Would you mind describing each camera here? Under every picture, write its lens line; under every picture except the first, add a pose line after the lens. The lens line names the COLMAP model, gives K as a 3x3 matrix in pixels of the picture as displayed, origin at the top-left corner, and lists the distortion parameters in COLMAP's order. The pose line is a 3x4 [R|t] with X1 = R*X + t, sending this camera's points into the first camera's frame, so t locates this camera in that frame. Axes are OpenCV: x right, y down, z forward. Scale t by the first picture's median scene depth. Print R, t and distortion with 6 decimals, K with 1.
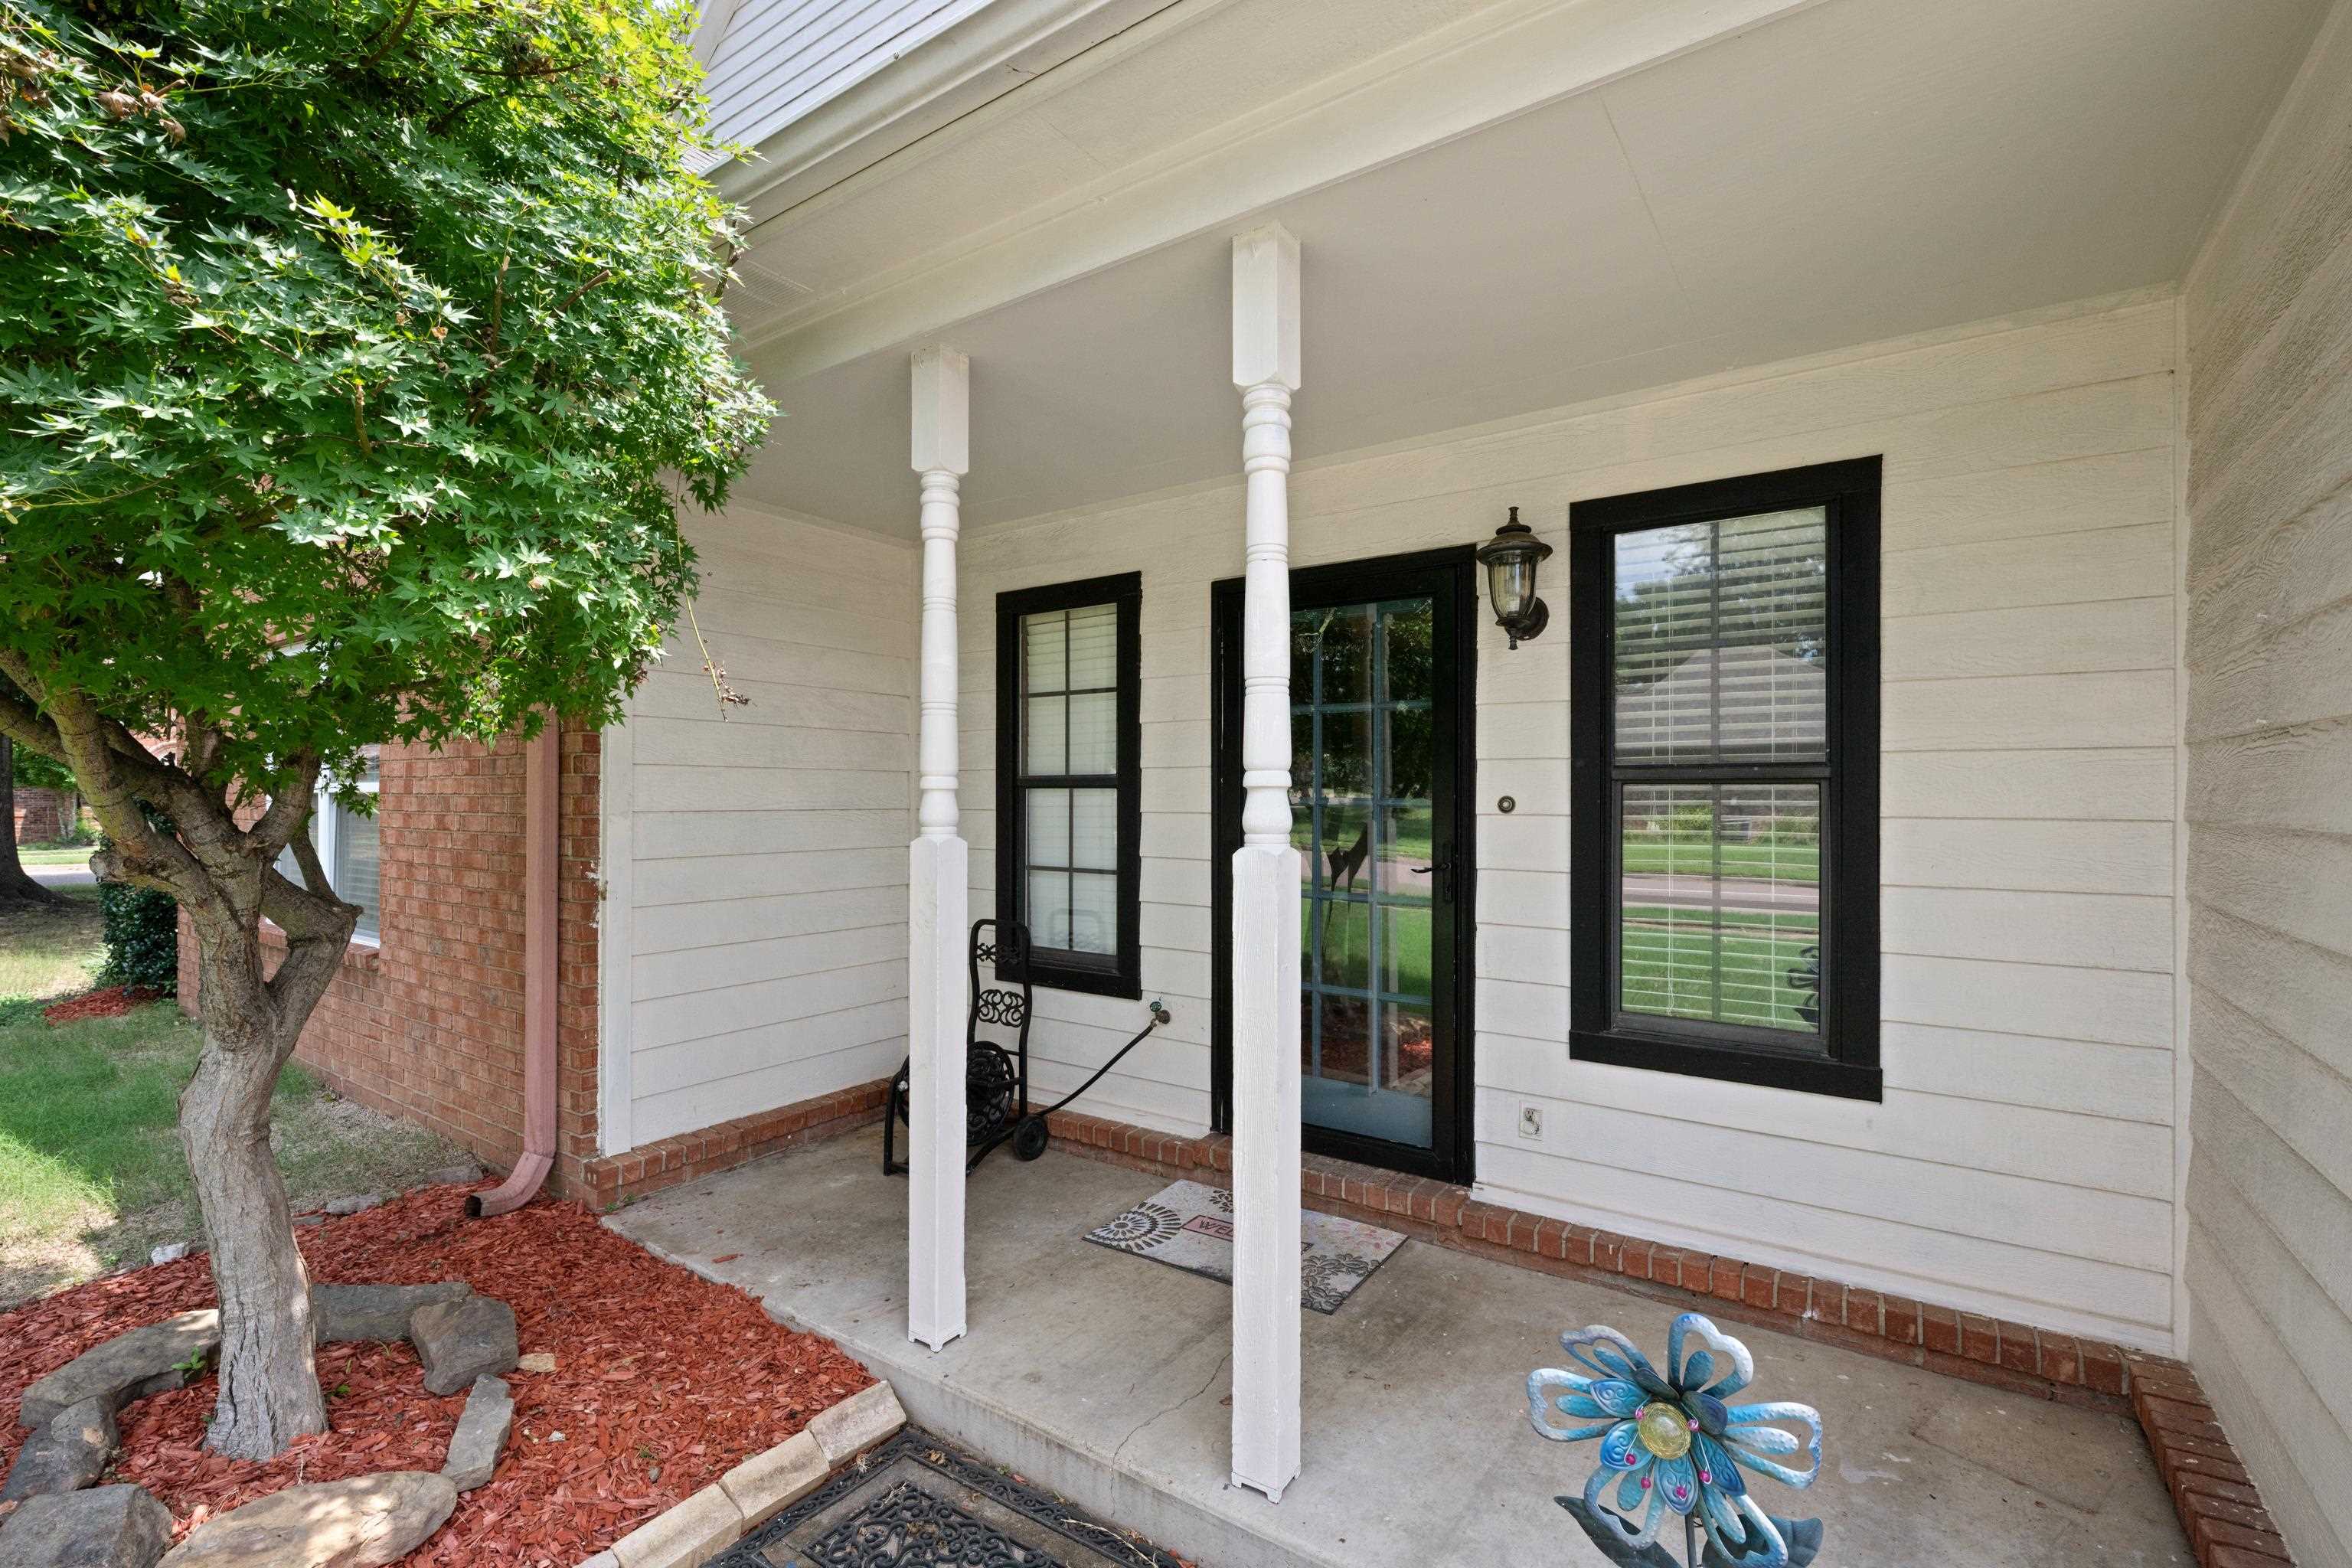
lens RADIAL K [[1046.6, 0, 1174.9], [0, 1046.6, 798.5], [0, 0, 1]] dist [0.001666, -0.000736]
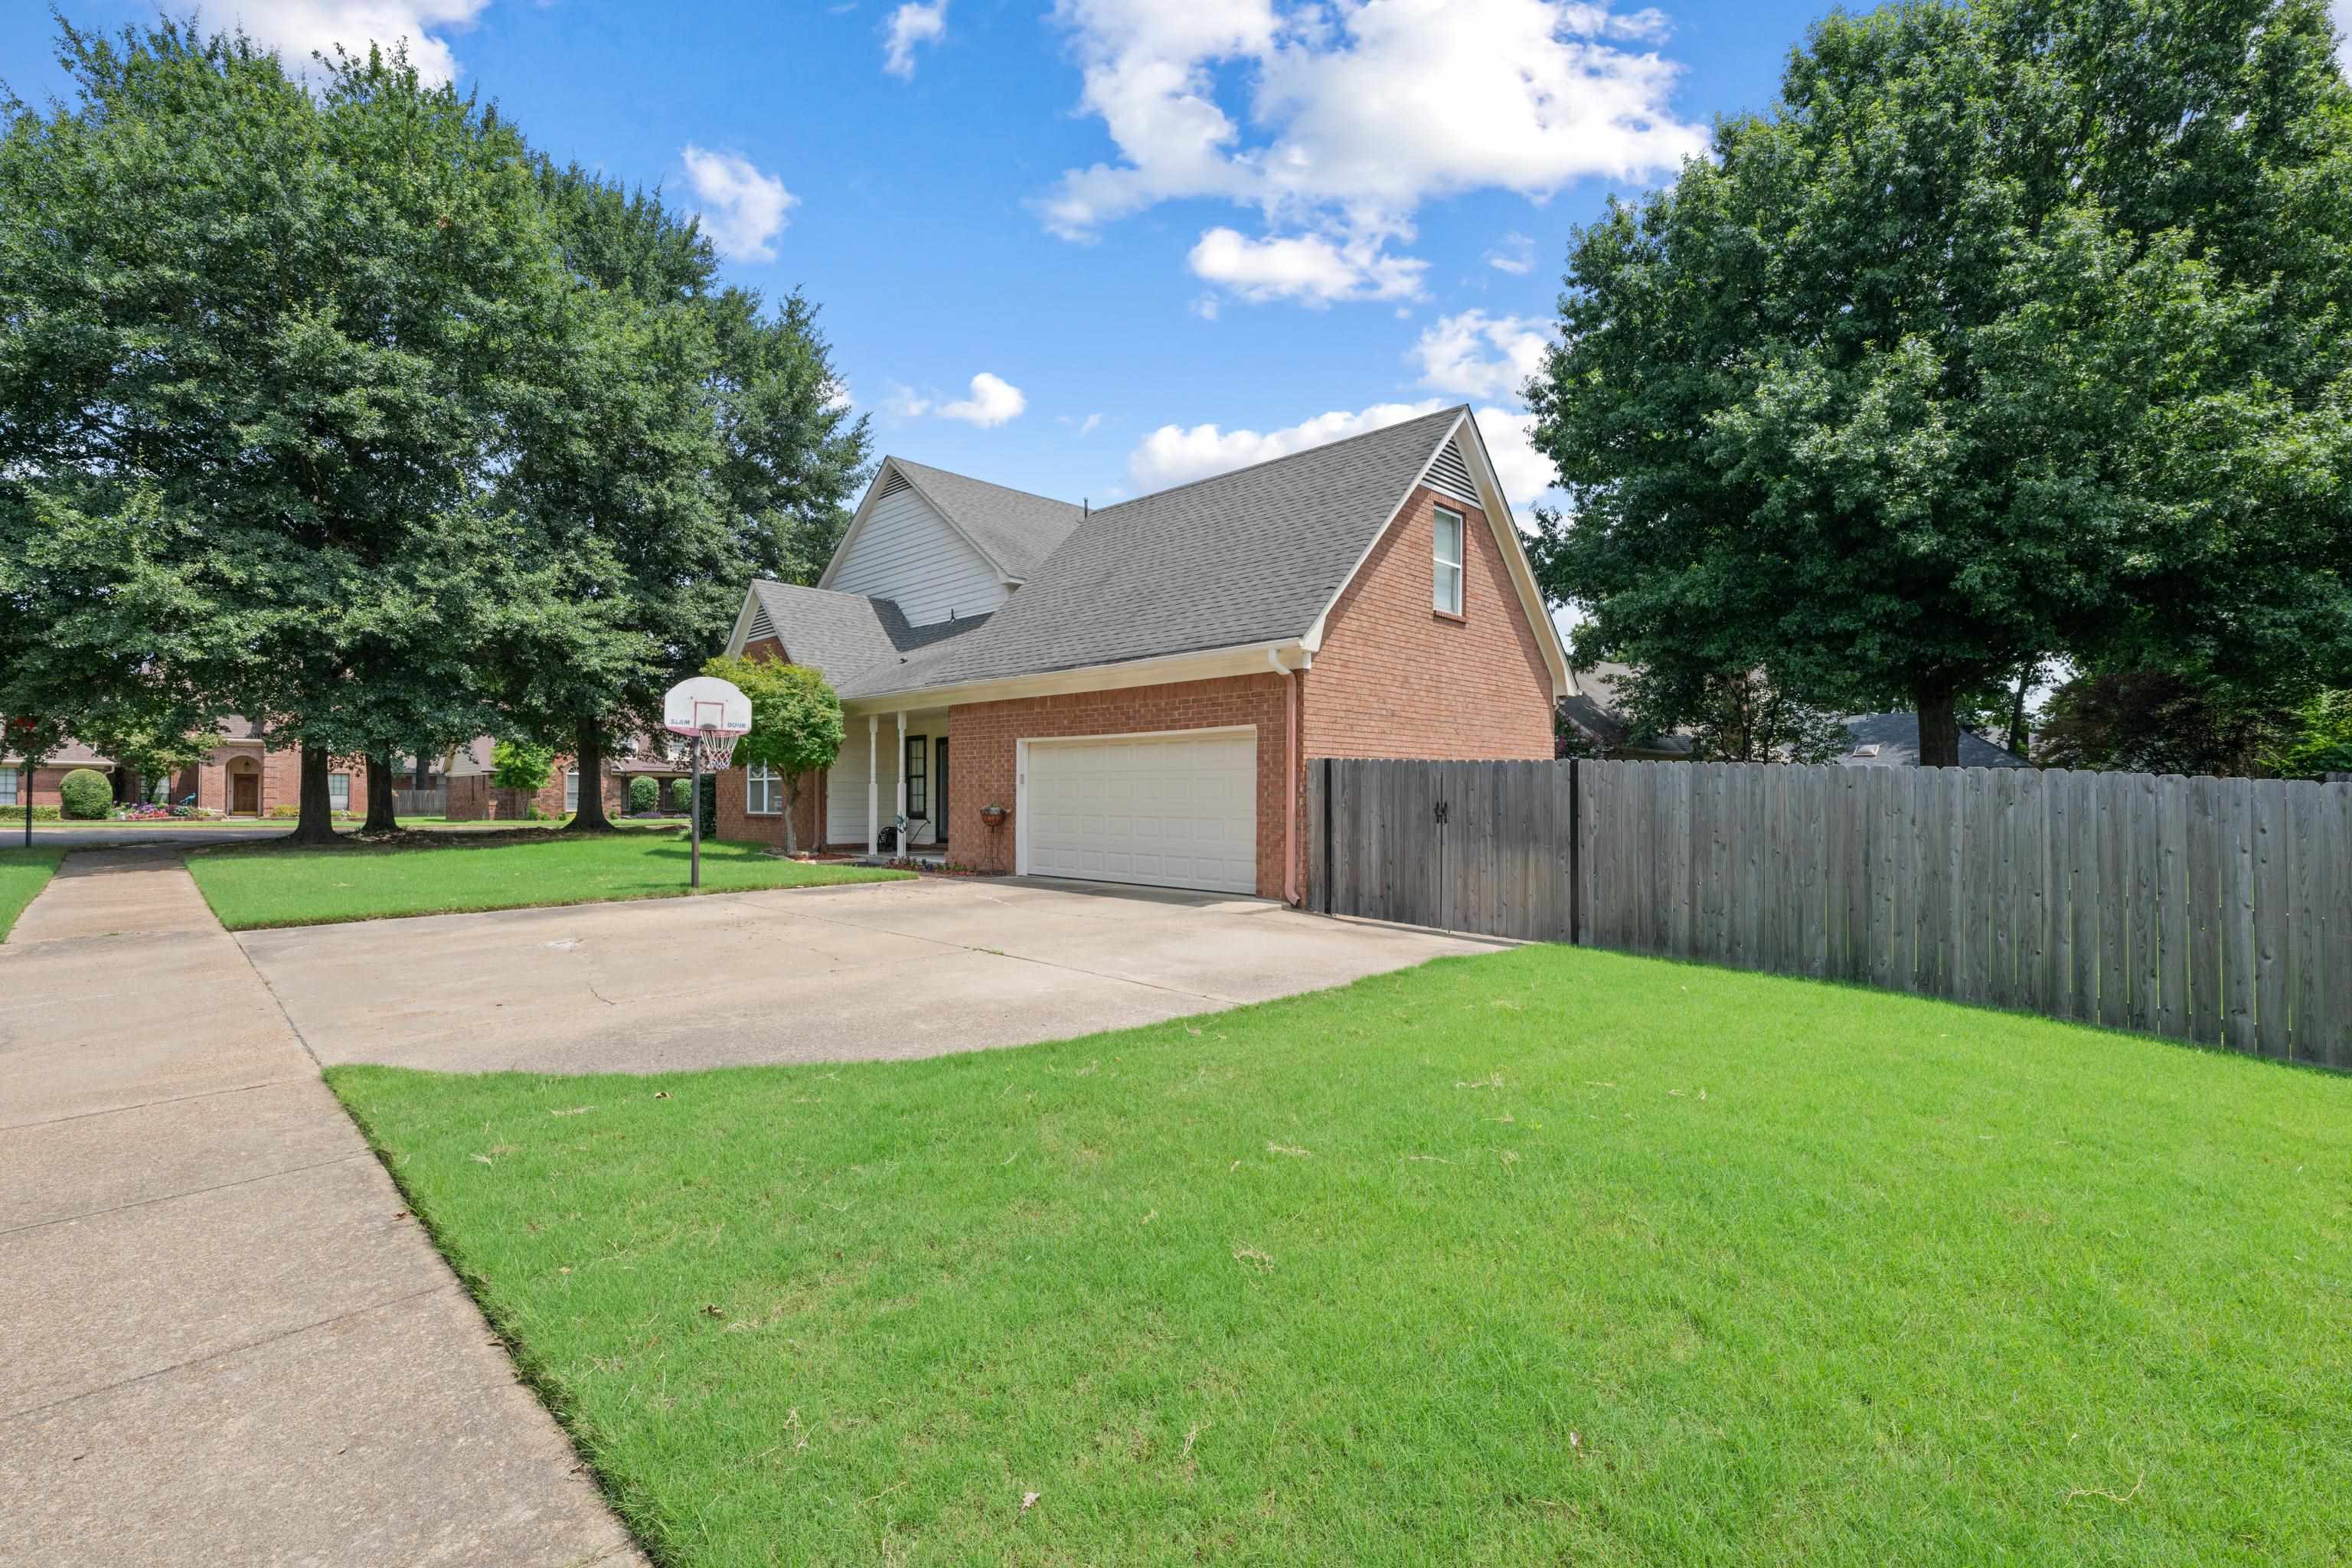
lens RADIAL K [[1046.6, 0, 1174.9], [0, 1046.6, 798.5], [0, 0, 1]] dist [0.001666, -0.000736]
pose [[0.986031, -0.000762, -0.166558, 1.947555], [0.000666, 1.000000, -0.000633, 0.092439], [0.166558, 0.000513, 0.986031, -3.698646]]
